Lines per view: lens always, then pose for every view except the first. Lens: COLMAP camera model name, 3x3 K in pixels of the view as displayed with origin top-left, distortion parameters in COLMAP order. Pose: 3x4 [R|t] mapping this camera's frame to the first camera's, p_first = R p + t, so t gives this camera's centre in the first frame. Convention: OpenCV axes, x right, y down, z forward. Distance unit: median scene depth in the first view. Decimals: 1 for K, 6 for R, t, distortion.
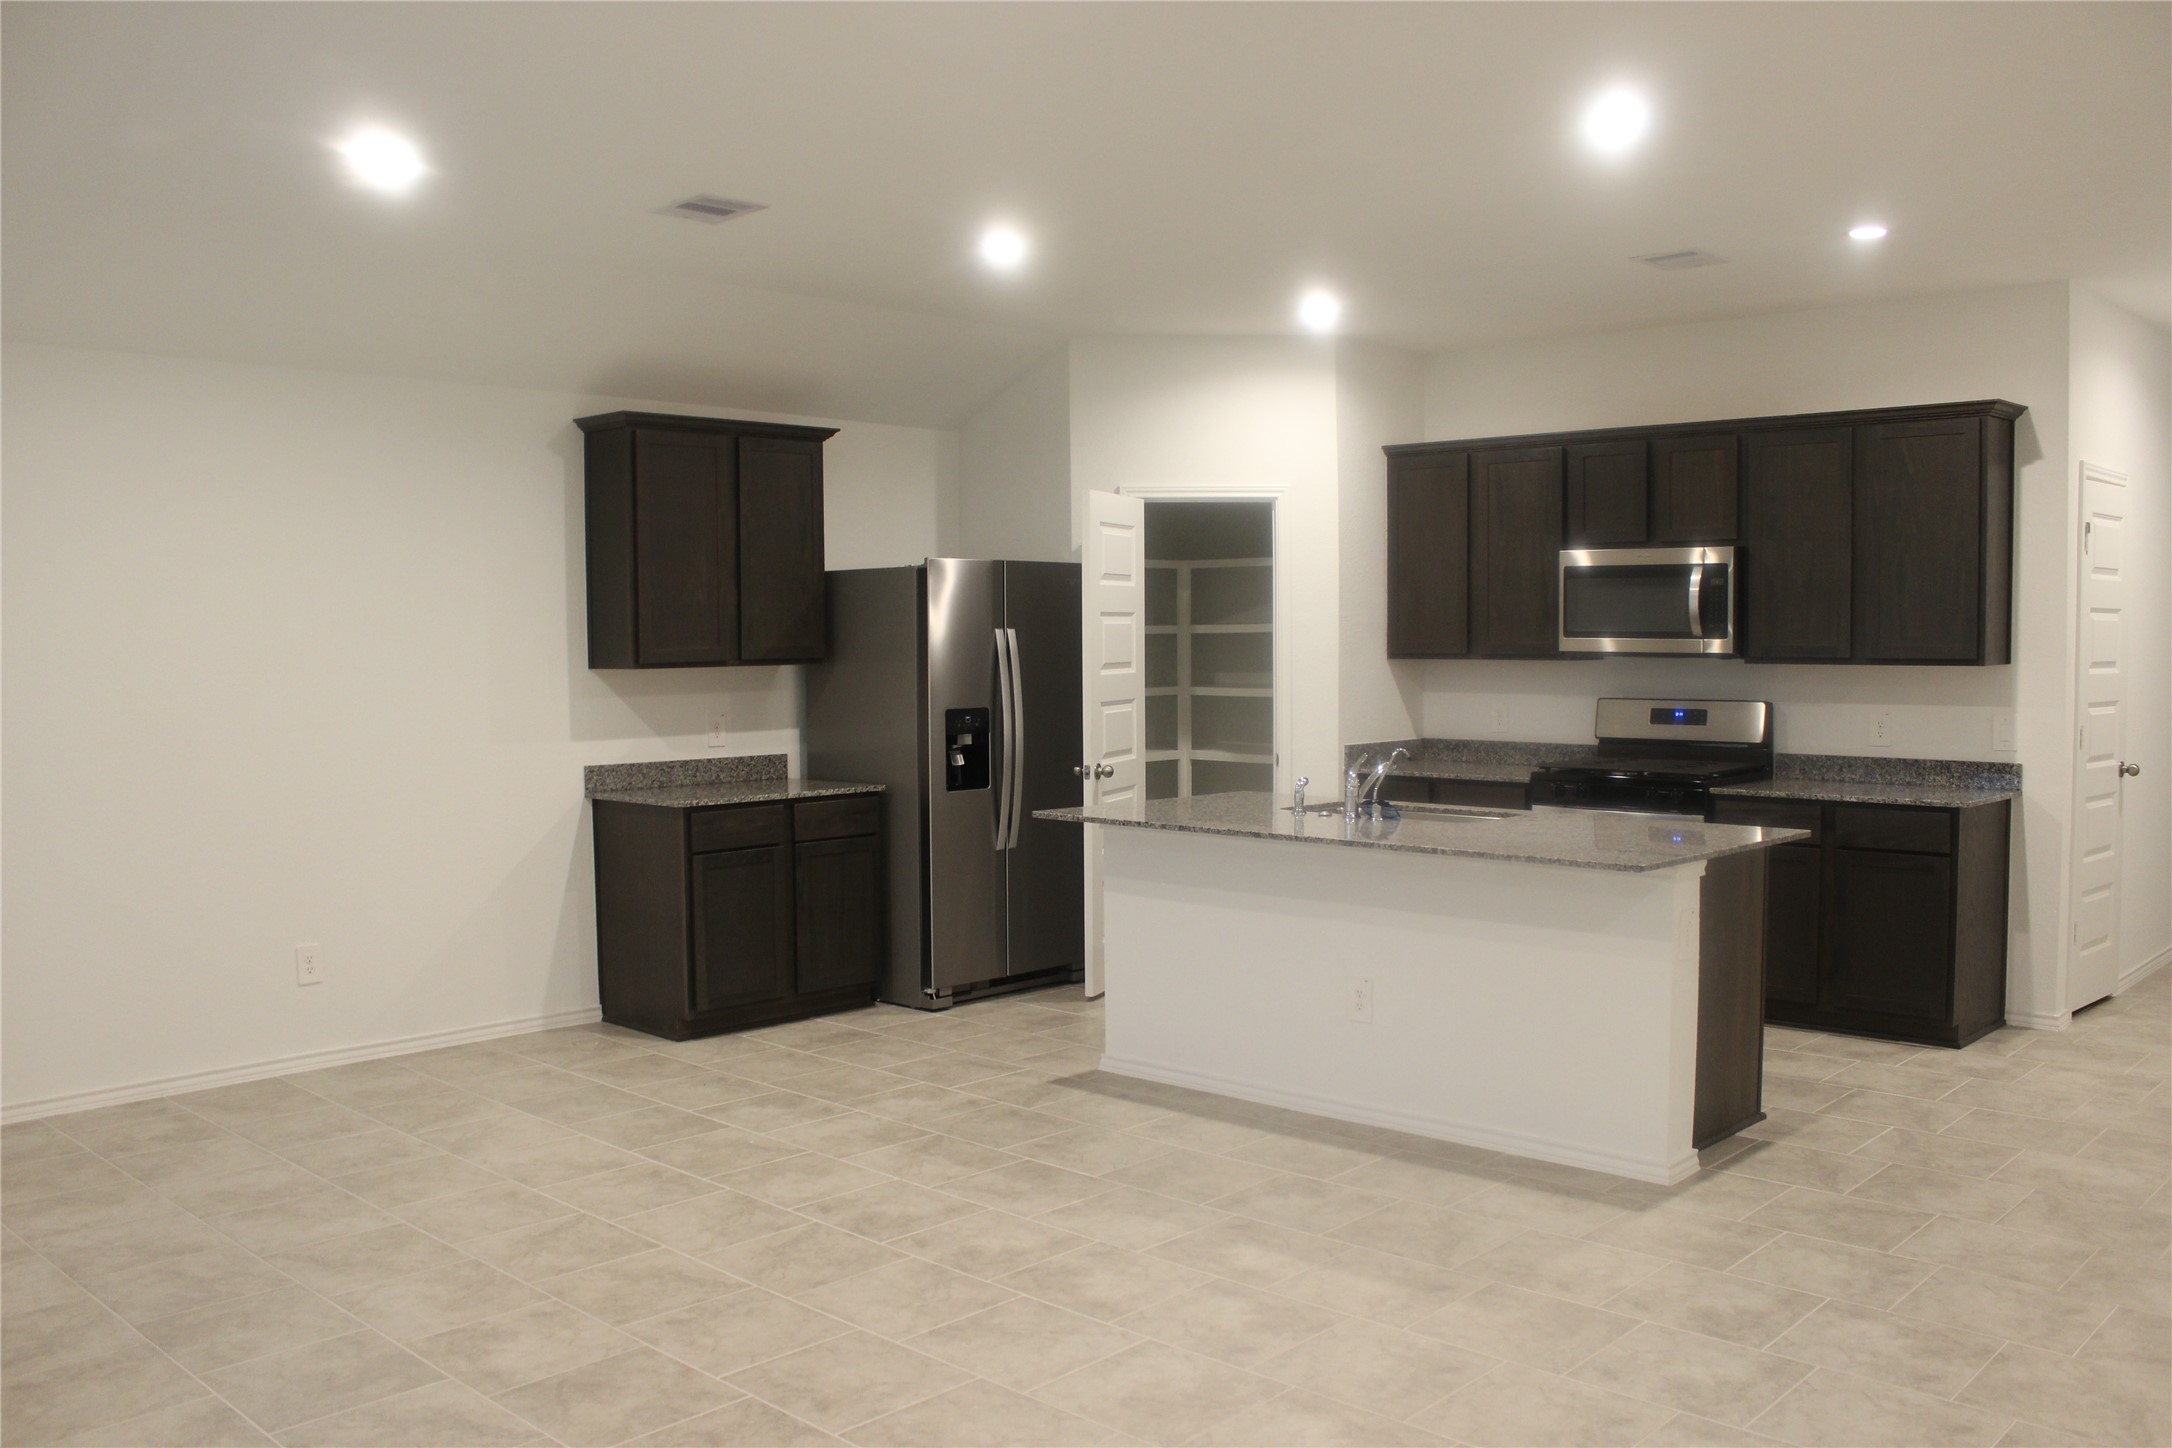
lens RADIAL K [[1827.3, 0, 1086.0], [0, 1827.3, 724.0], [0, 0, 1]] dist [-0.174694, 0.160223]
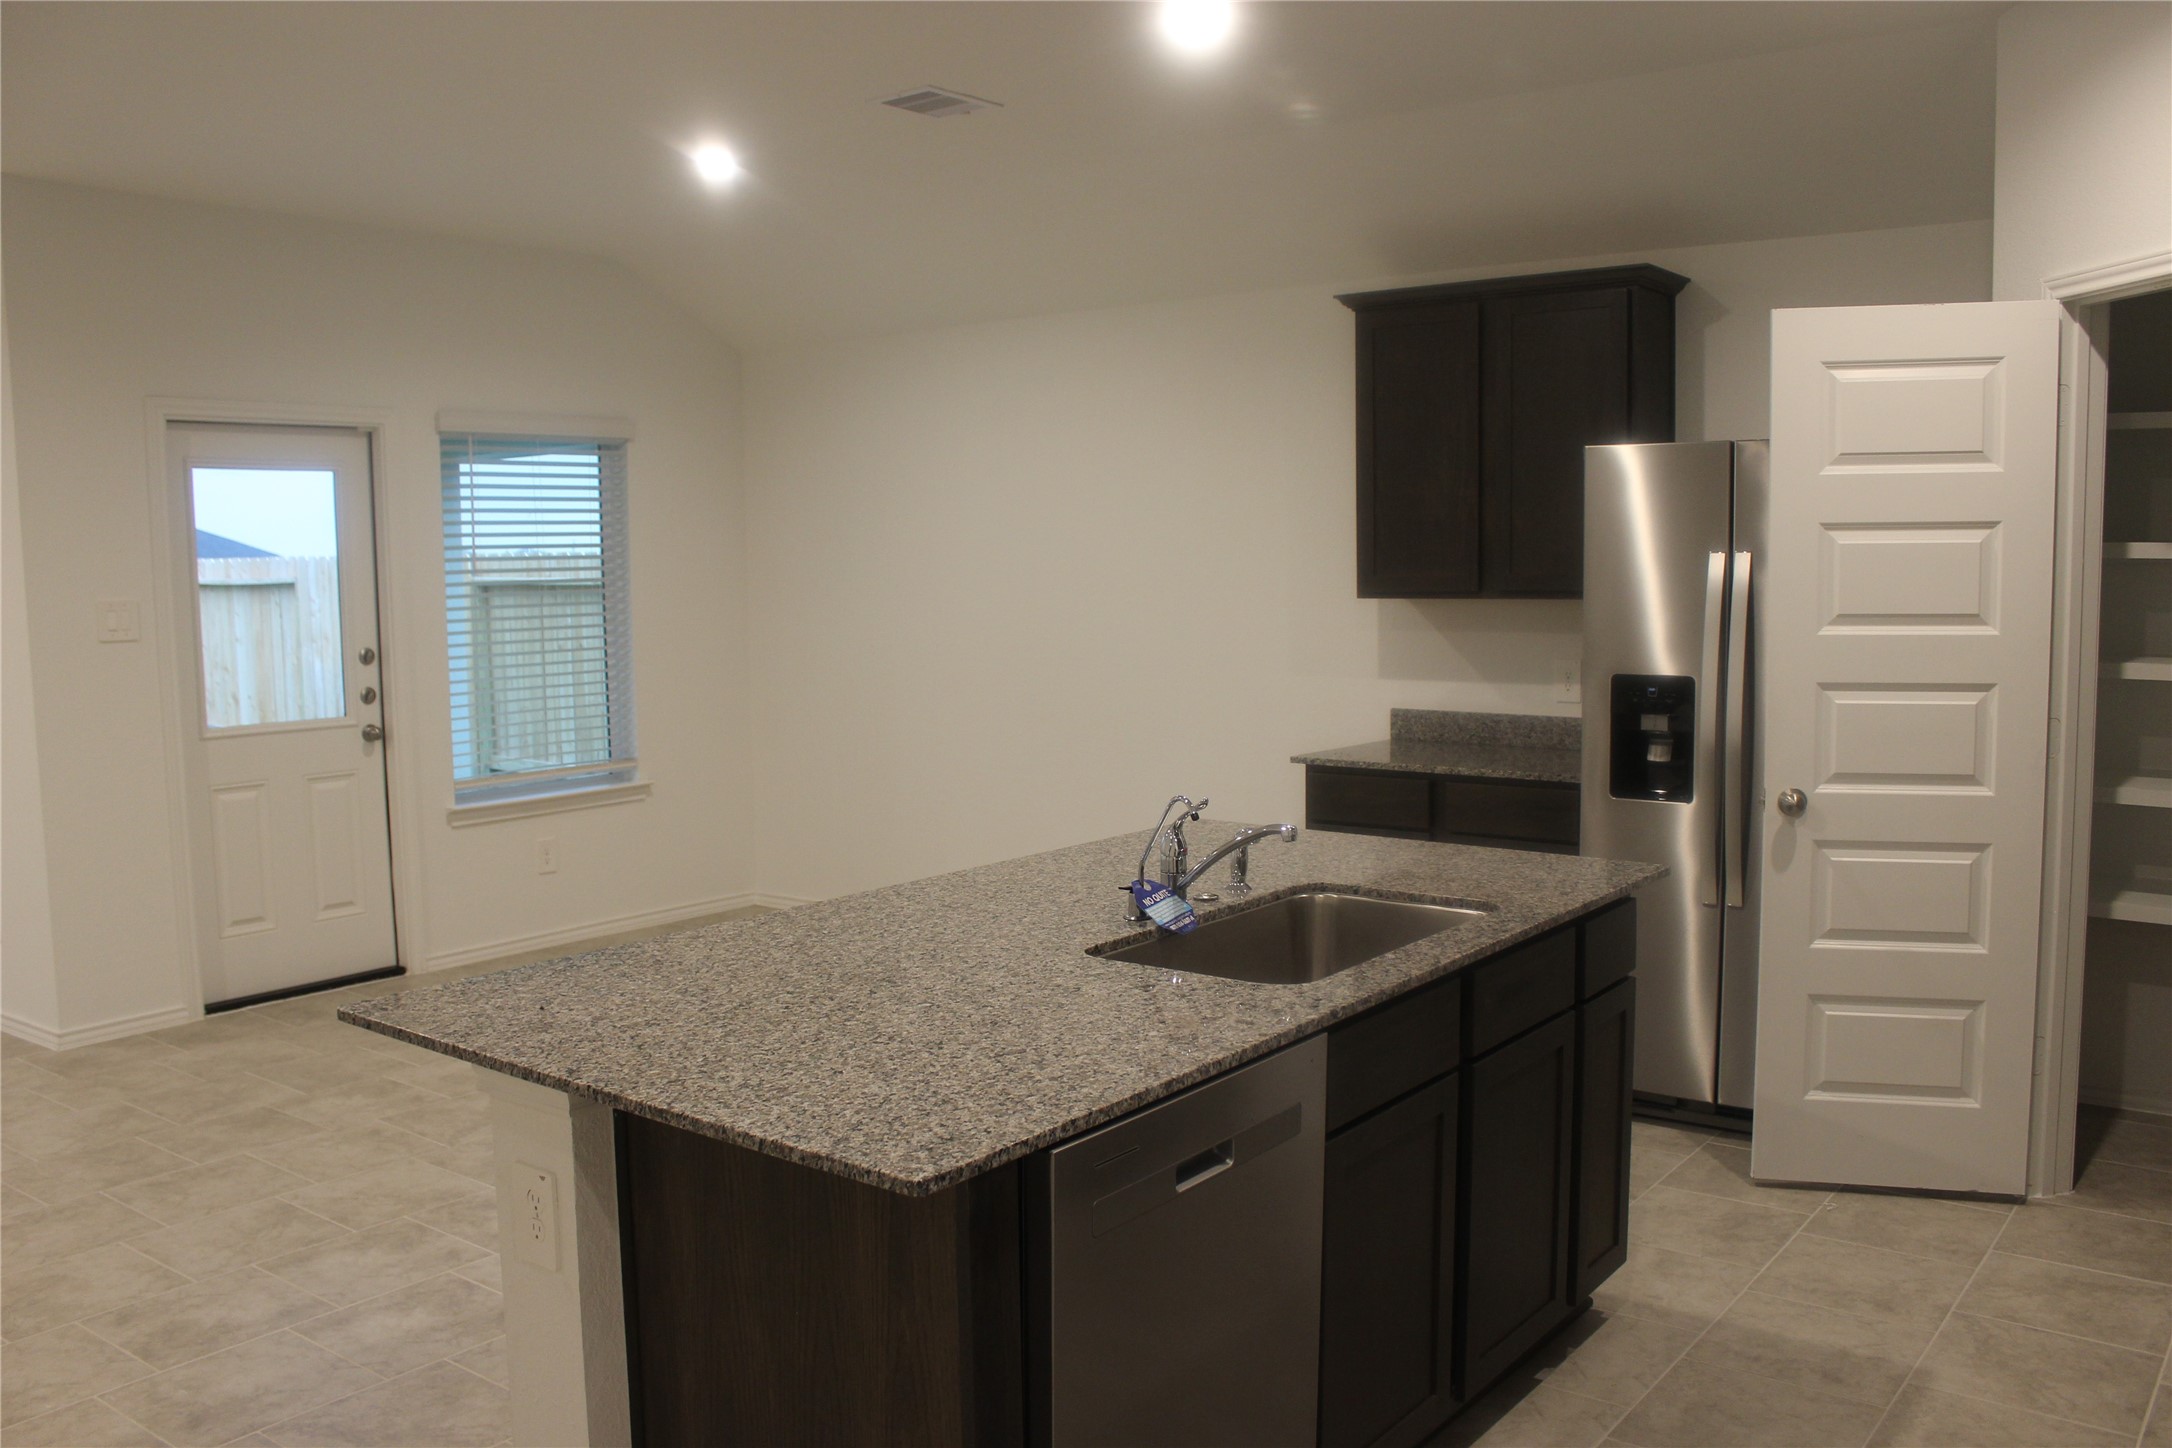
lens RADIAL K [[1827.3, 0, 1086.0], [0, 1827.3, 724.0], [0, 0, 1]] dist [-0.174694, 0.160223]
pose [[0.116010, 0.095816, -0.988616, 0.950347], [-0.047327, 0.994739, 0.090856, -0.069369], [0.992120, 0.036248, 0.119934, 1.271739]]
